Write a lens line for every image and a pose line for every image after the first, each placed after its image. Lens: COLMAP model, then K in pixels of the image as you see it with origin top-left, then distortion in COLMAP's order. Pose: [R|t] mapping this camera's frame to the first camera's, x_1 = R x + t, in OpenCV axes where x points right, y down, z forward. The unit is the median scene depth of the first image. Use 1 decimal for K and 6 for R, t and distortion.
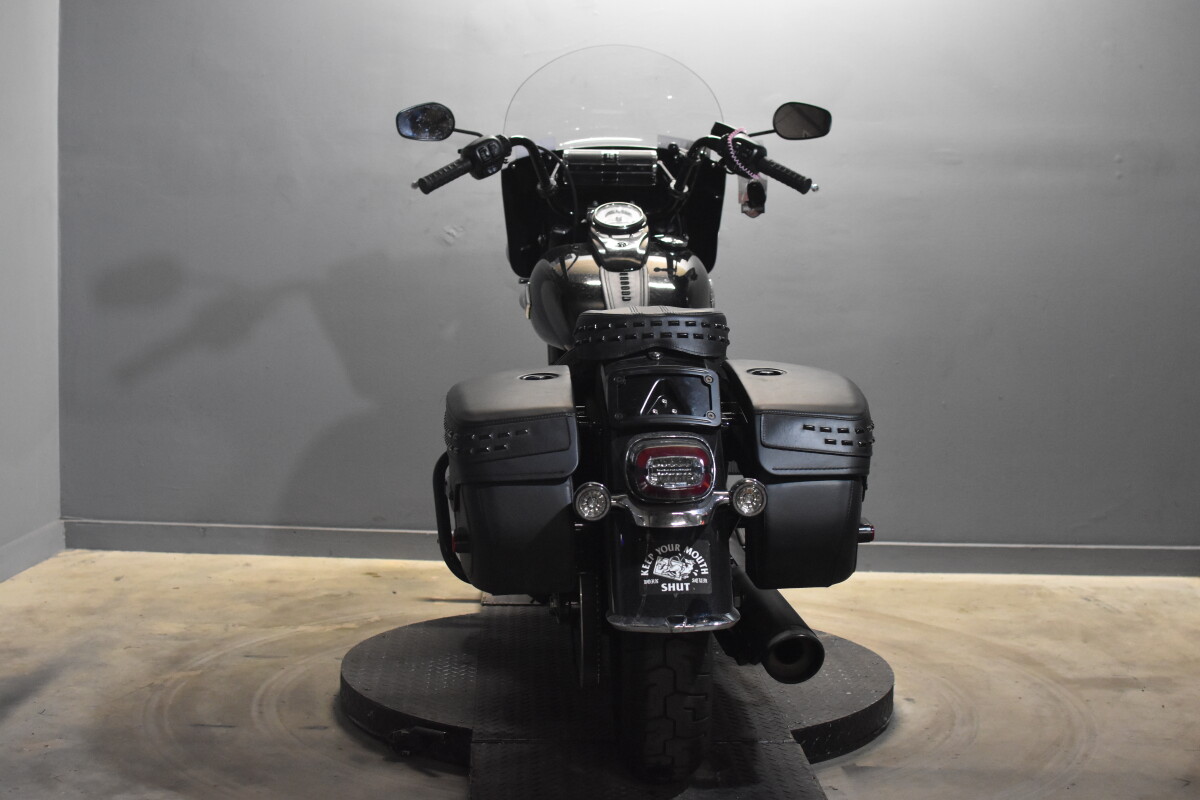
lens RADIAL K [[1807.1, 0, 600.0], [0, 1807.1, 400.0], [0, 0, 1]] dist [-0.135552, -0.023022]
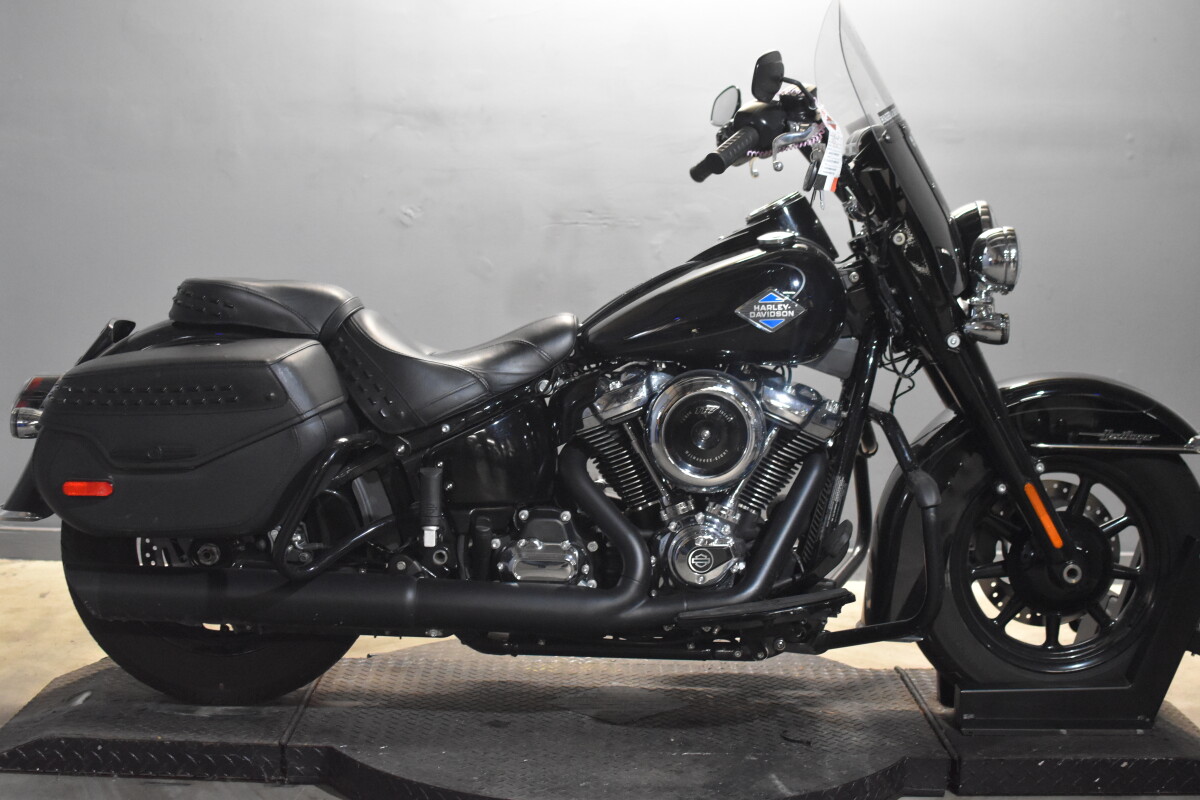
lens RADIAL K [[1807.1, 0, 600.0], [0, 1807.1, 400.0], [0, 0, 1]] dist [-0.135552, -0.023022]
pose [[0.998607, 0.000232, 0.052764, -0.039248], [-0.001169, 0.999842, 0.017719, -0.016792], [-0.052752, -0.017756, 0.998450, 0.095014]]
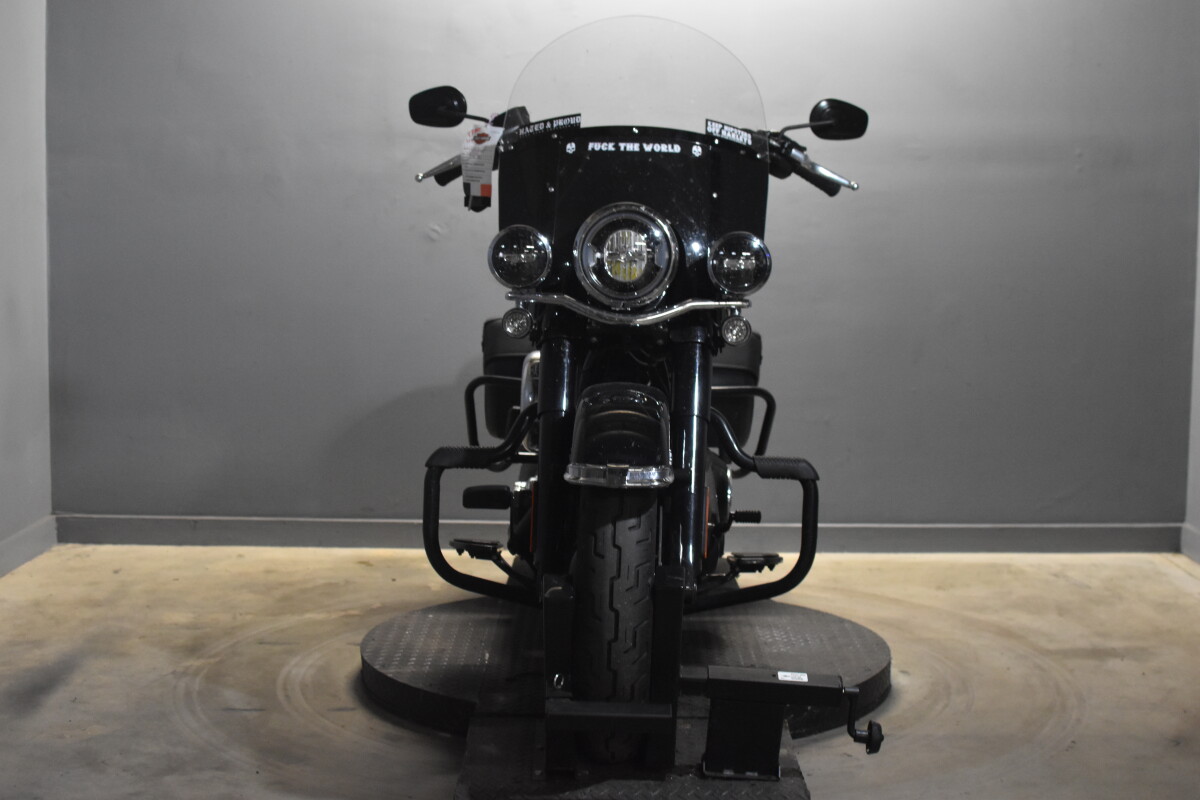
lens RADIAL K [[1807.1, 0, 600.0], [0, 1807.1, 400.0], [0, 0, 1]] dist [-0.135552, -0.023022]
pose [[0.998806, -0.012434, 0.047236, -0.045201], [0.012197, 0.999912, 0.005305, 0.000108], [-0.047298, -0.004722, 0.998870, -0.034484]]
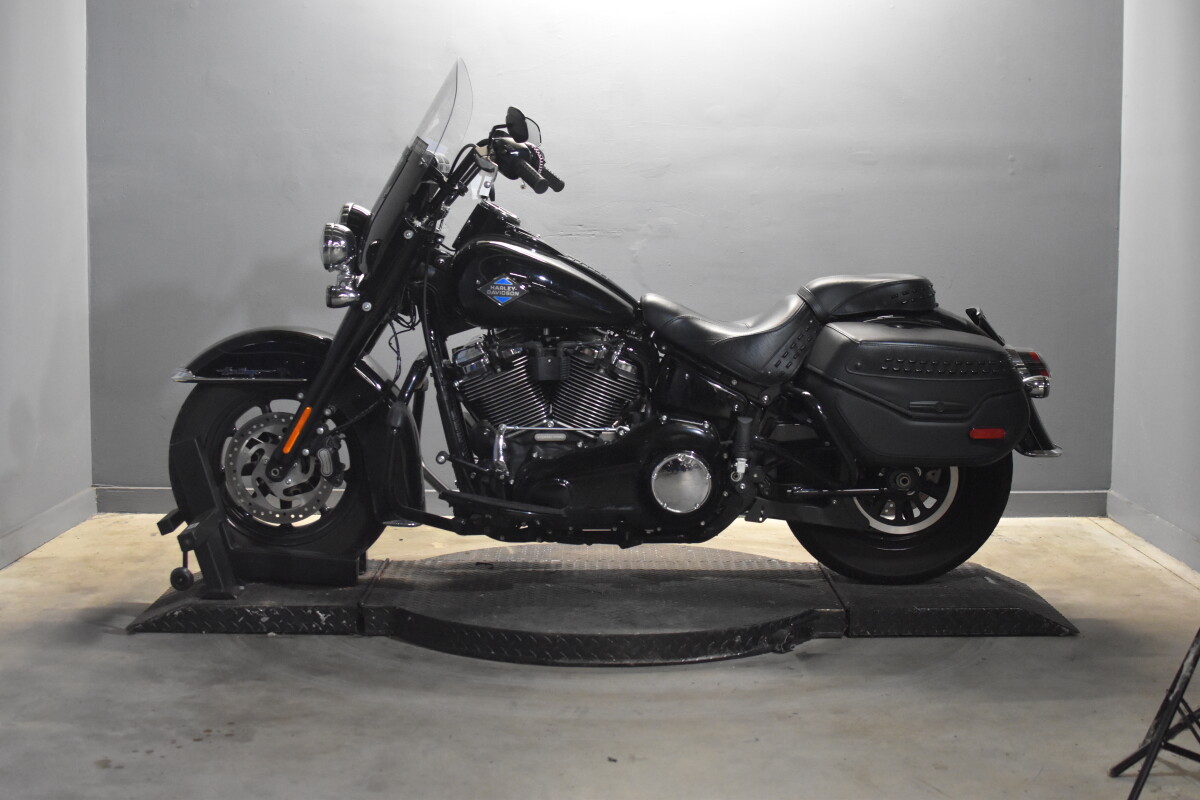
lens RADIAL K [[1807.1, 0, 600.0], [0, 1807.1, 400.0], [0, 0, 1]] dist [-0.135552, -0.023022]
pose [[0.998596, -0.016864, 0.050211, -0.044254], [0.016810, 0.999858, 0.001495, 0.018598], [-0.050229, -0.000649, 0.998738, -0.176171]]
